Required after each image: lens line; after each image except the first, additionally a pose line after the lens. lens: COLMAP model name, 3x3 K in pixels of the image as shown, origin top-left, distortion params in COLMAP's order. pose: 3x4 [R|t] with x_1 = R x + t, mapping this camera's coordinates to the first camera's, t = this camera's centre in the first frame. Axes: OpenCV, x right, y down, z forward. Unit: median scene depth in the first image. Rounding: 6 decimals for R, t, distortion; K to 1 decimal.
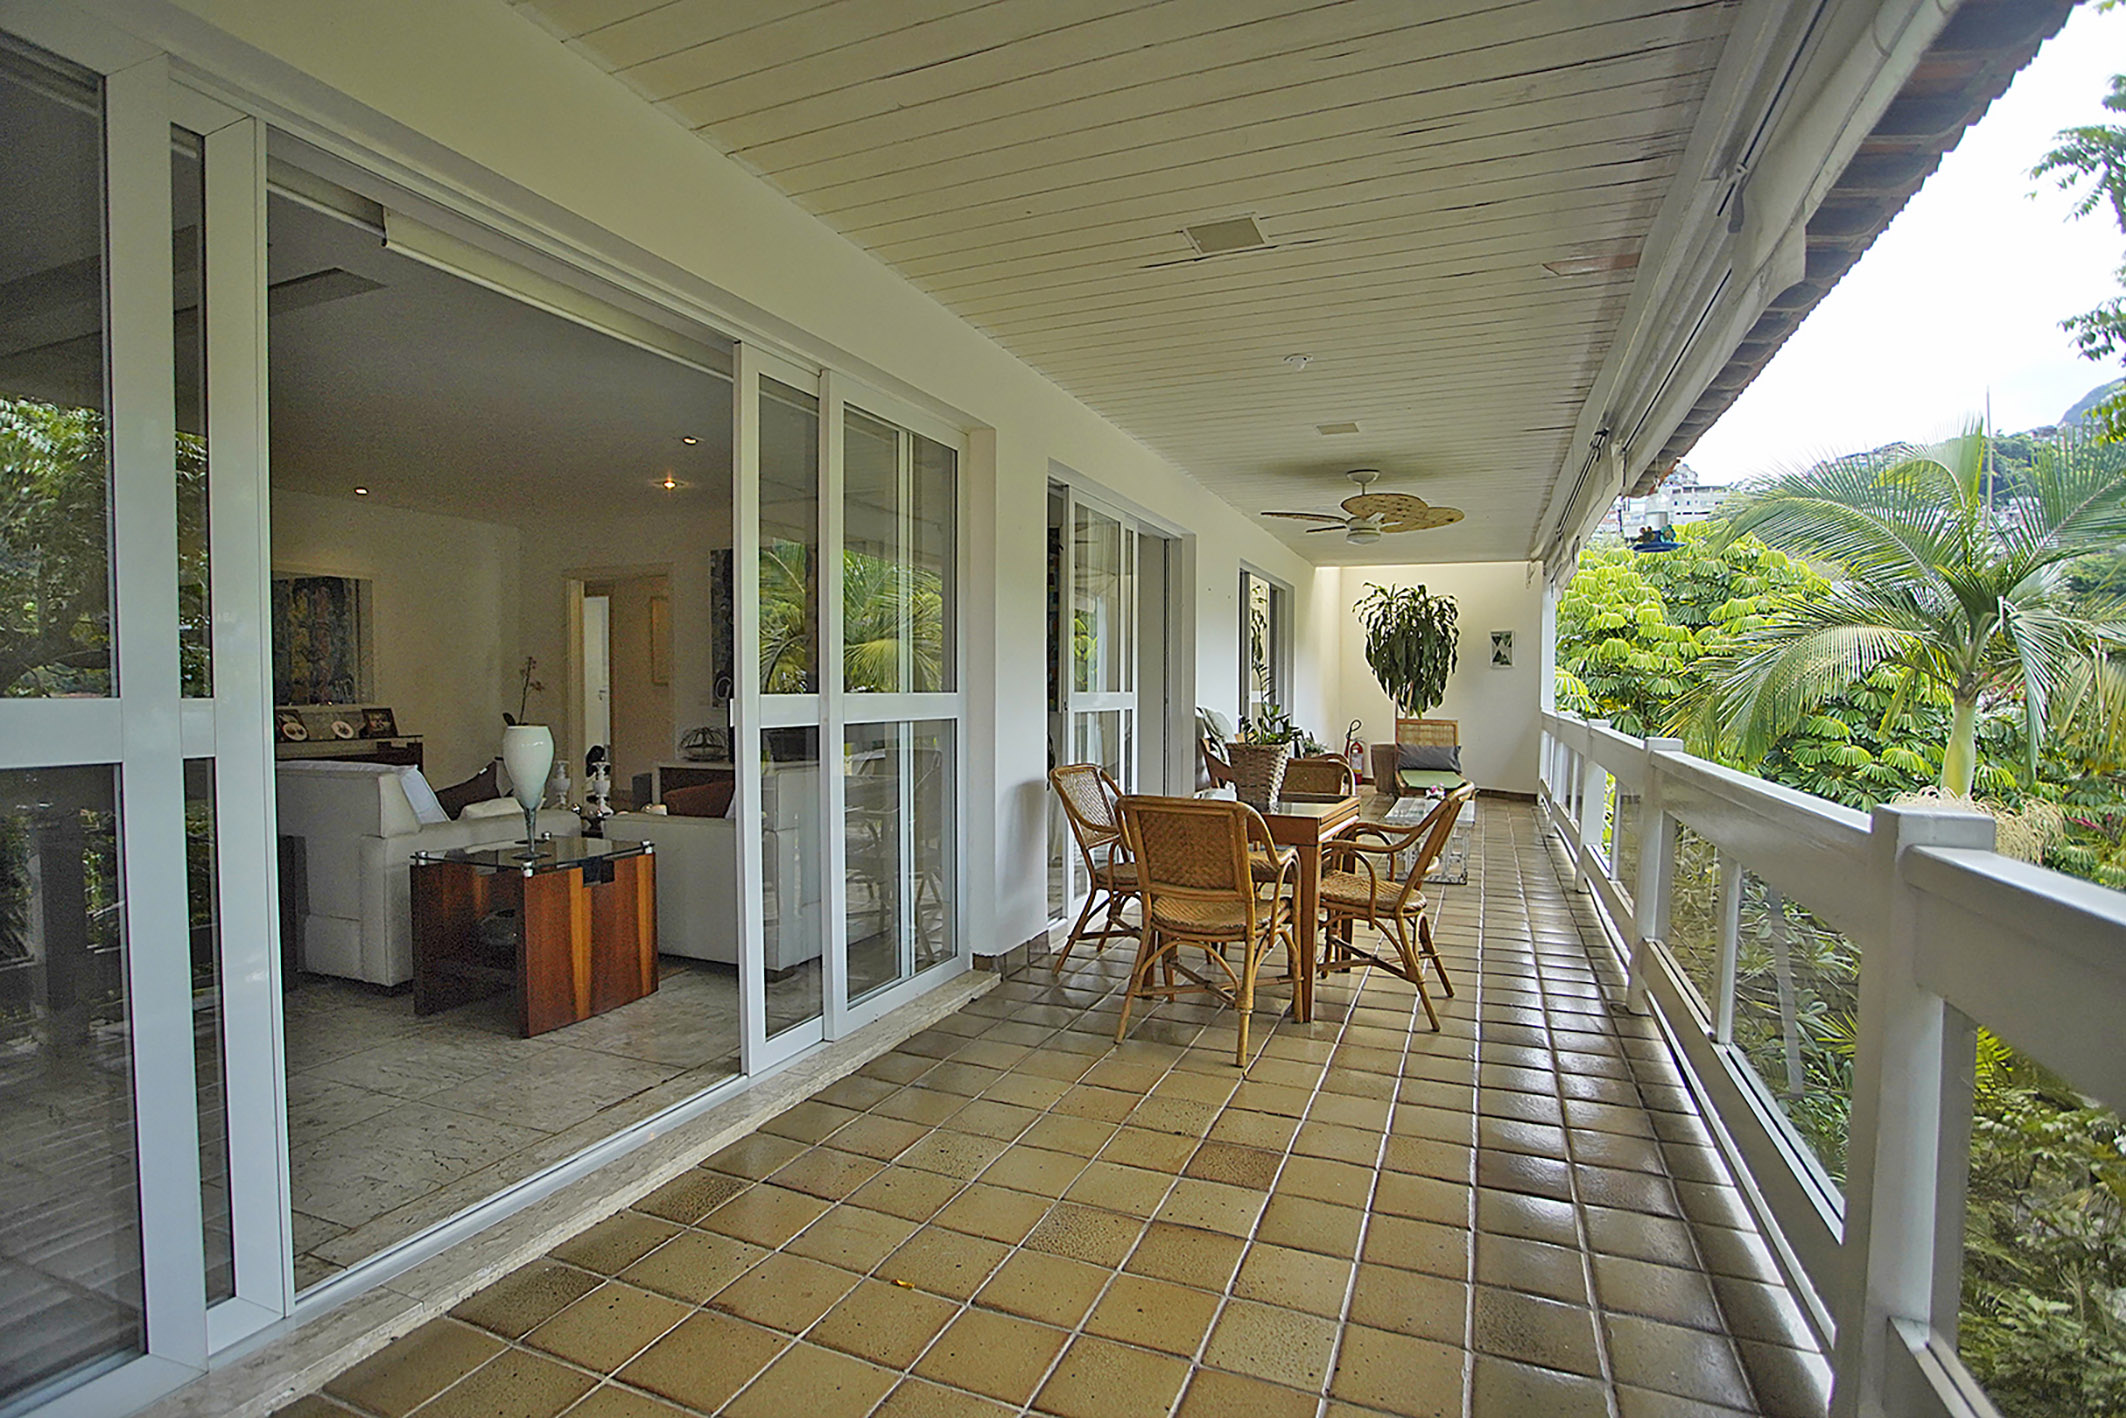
lens RADIAL K [[1036.6, 0, 1009.4], [0, 1036.6, 718.1], [0, 0, 1]] dist [-0.025244, -0.000147]
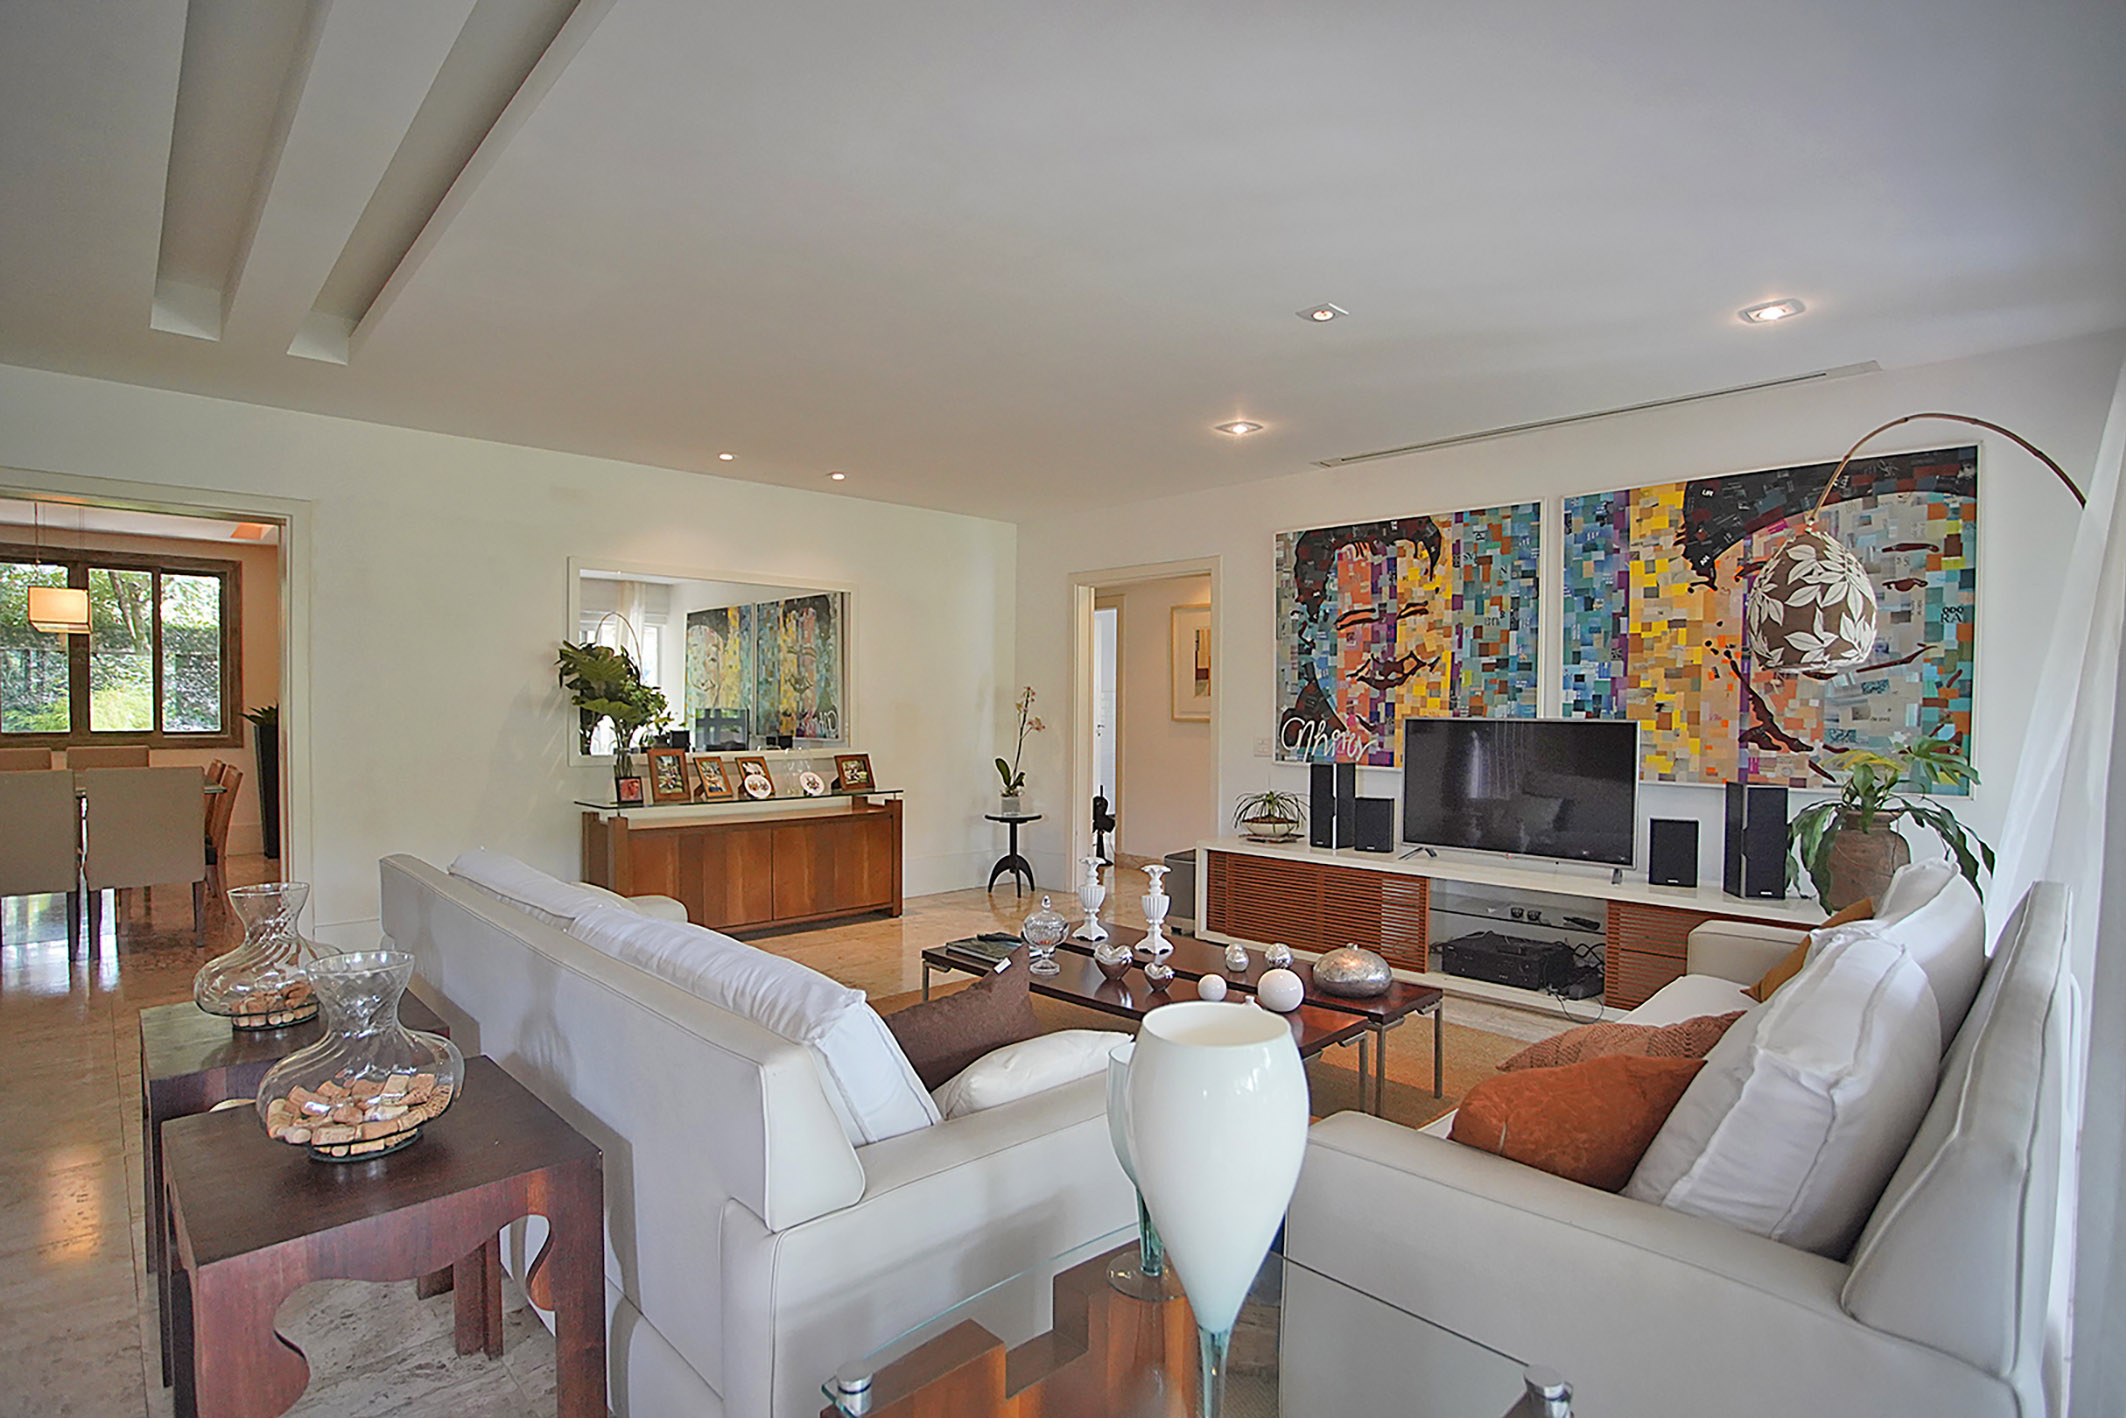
lens RADIAL K [[1033.1, 0, 1057.4], [0, 1033.1, 720.7], [0, 0, 1]] dist [-0.030305, 0.005732]
pose [[0.928812, 0.009273, -0.370435, -0.173807], [-0.014558, 0.999828, -0.011474, -0.028573], [0.370264, 0.016050, 0.928788, 0.317486]]
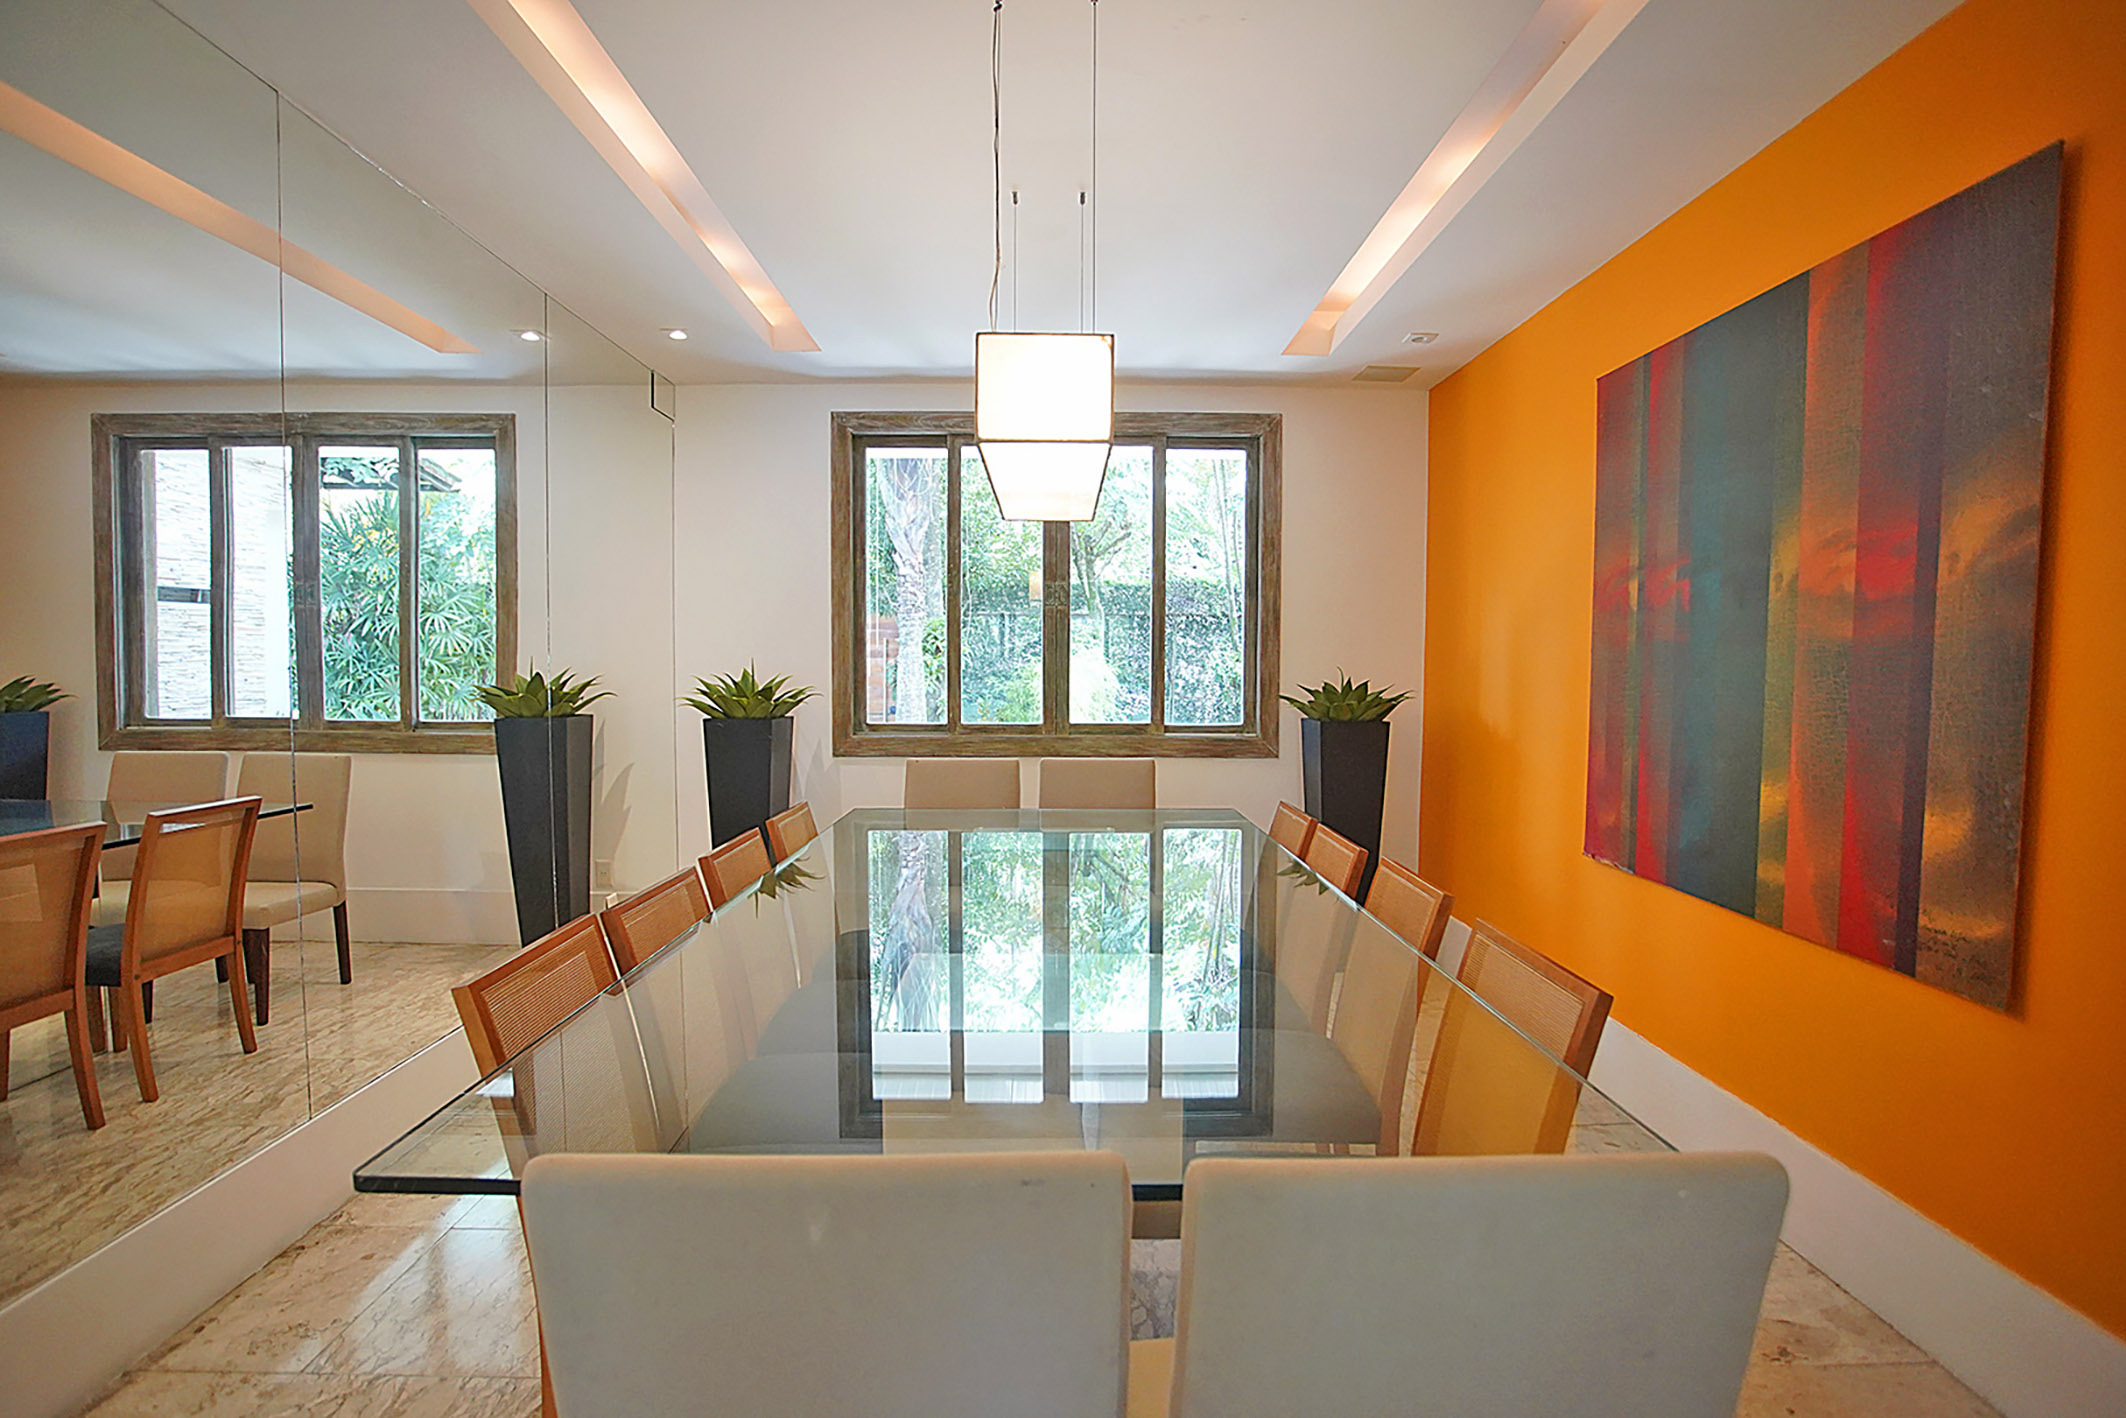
lens RADIAL K [[1033.1, 0, 1063.5], [0, 1033.1, 712.5], [0, 0, 1]] dist [-0.030305, 0.005732]
pose [[0.434141, 0.044288, -0.899756, -5.750254], [-0.030618, 0.998939, 0.034397, -0.141077], [0.900325, 0.012615, 0.435036, 2.712940]]
